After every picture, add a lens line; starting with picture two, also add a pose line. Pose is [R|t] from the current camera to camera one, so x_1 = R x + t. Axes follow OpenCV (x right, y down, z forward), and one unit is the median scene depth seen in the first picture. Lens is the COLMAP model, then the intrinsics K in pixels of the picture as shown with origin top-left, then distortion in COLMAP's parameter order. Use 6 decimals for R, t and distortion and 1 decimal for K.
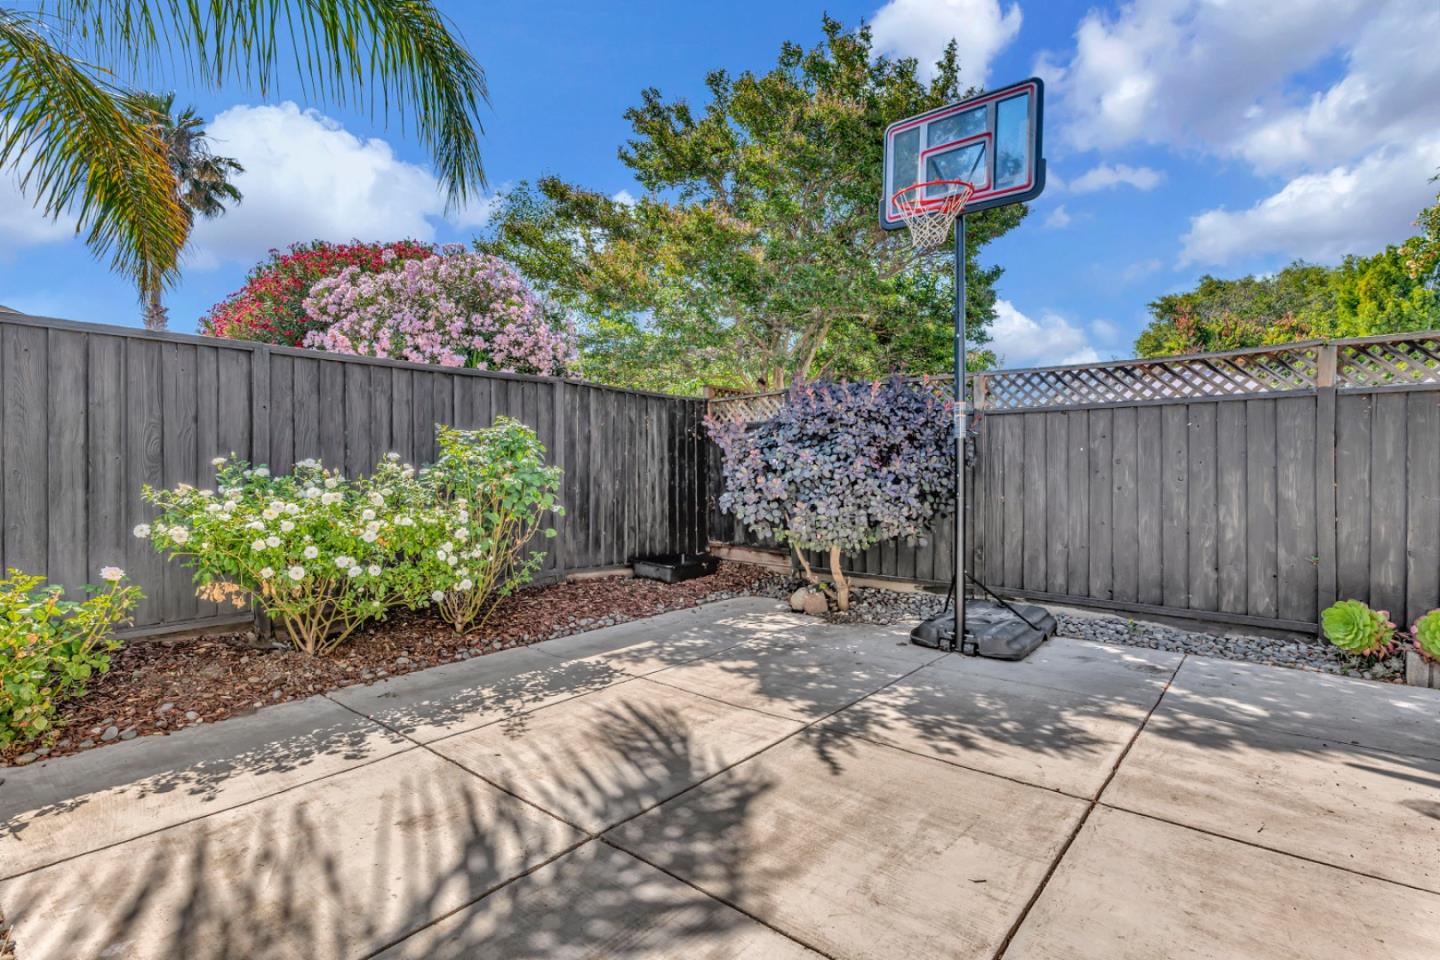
lens RADIAL K [[673.0, 0, 726.5], [0, 673.0, 475.9], [0, 0, 1]] dist [0.006810, -0.002119]
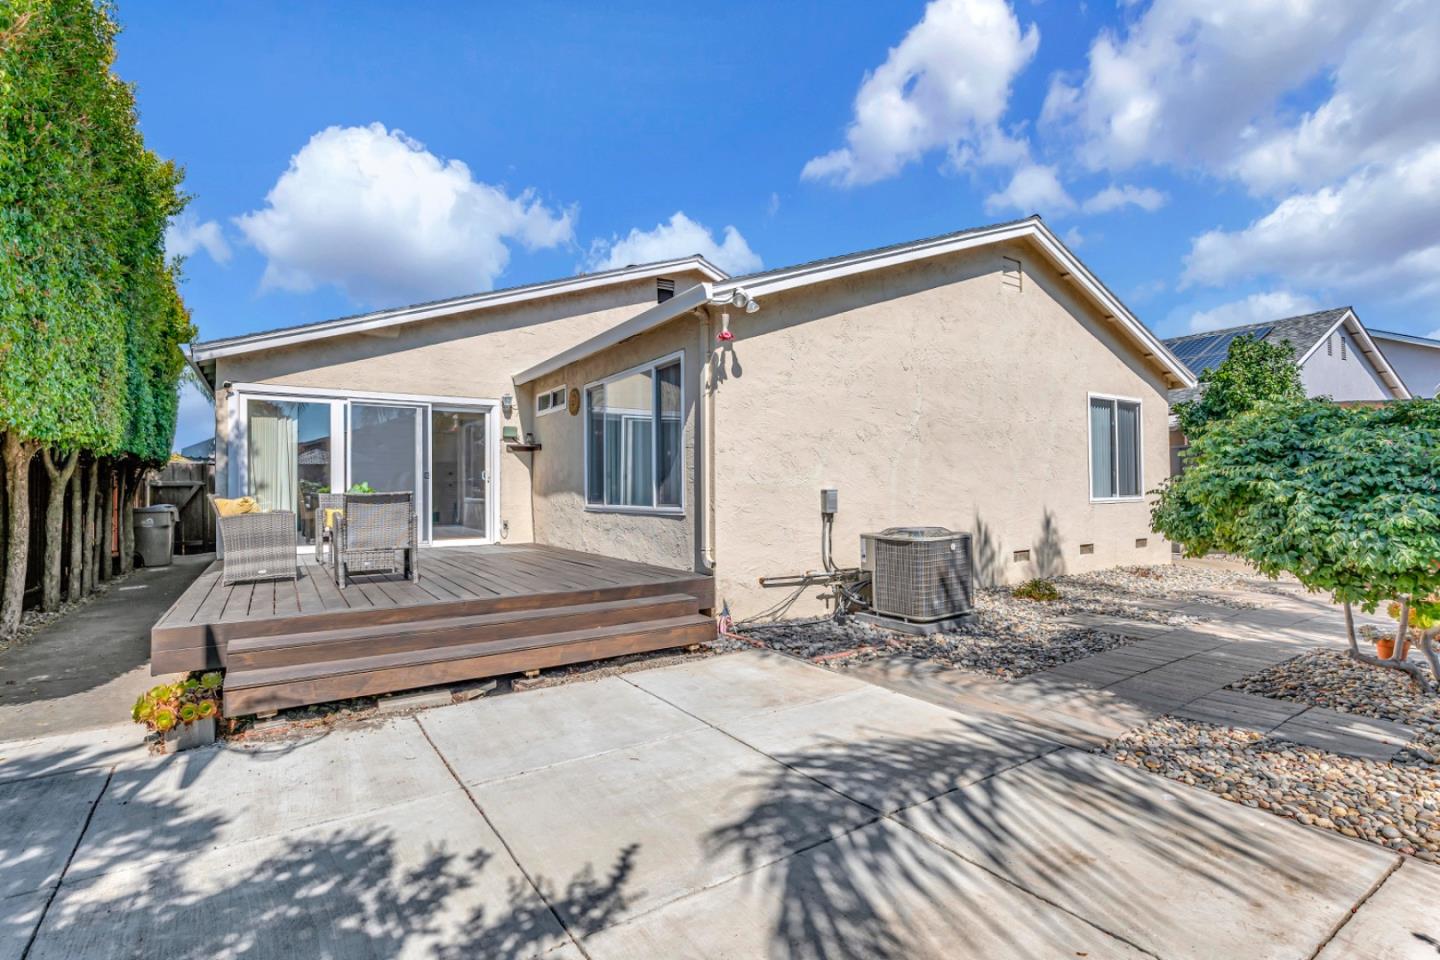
lens RADIAL K [[673.0, 0, 725.0], [0, 673.0, 469.7], [0, 0, 1]] dist [0.006810, -0.002119]
pose [[-0.962201, 0.015439, 0.271902, -0.194681], [0.013897, 0.999875, -0.007597, -0.053808], [-0.271985, -0.003531, -0.962295, 1.711510]]
